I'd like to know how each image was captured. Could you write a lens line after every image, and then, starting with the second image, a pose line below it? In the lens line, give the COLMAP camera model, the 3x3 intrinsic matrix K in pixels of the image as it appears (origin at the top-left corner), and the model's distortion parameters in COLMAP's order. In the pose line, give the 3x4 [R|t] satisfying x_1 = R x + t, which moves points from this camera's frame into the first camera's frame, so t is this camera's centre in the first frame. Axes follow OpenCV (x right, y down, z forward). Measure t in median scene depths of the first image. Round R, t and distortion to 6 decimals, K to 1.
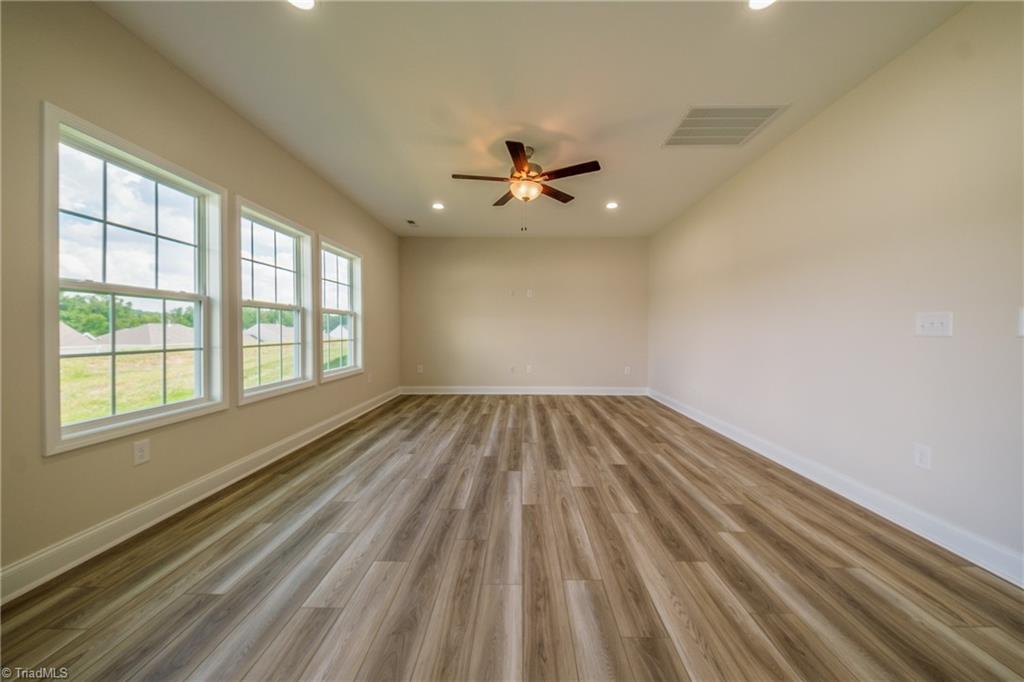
lens RADIAL K [[344.5, 0, 514.7], [0, 344.5, 336.7], [0, 0, 1]] dist [0.011664, -0.001828]
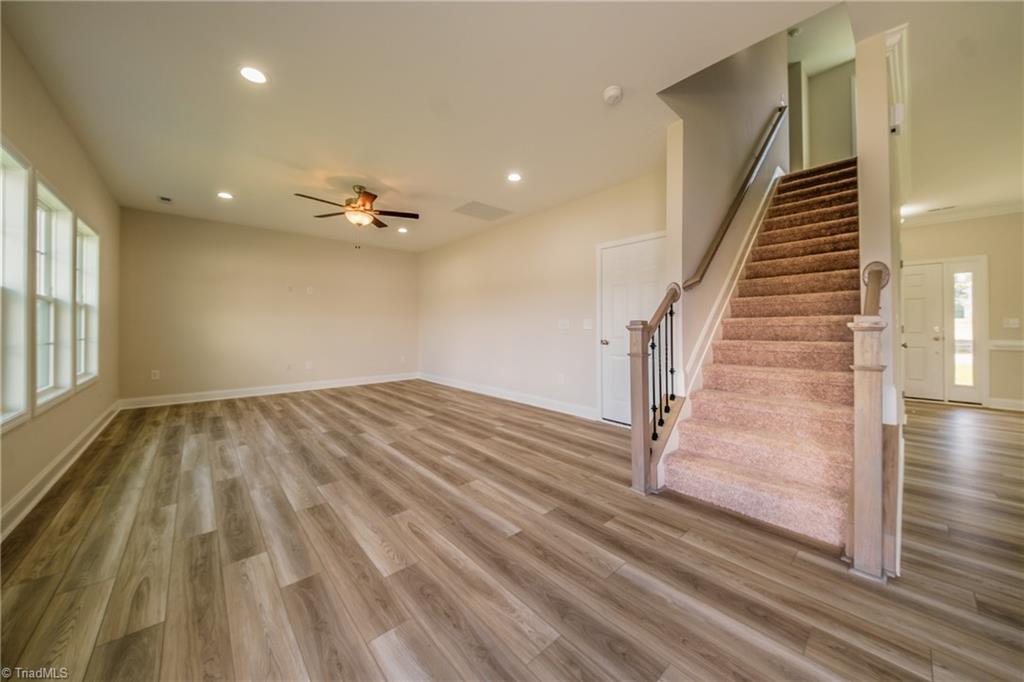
lens RADIAL K [[344.5, 0, 518.2], [0, 344.5, 322.8], [0, 0, 1]] dist [0.011664, -0.001828]
pose [[0.726380, 0.006257, 0.687264, -0.511155], [0.014681, 0.999589, -0.024616, 0.010877], [-0.687136, 0.027970, 0.725990, -0.410016]]
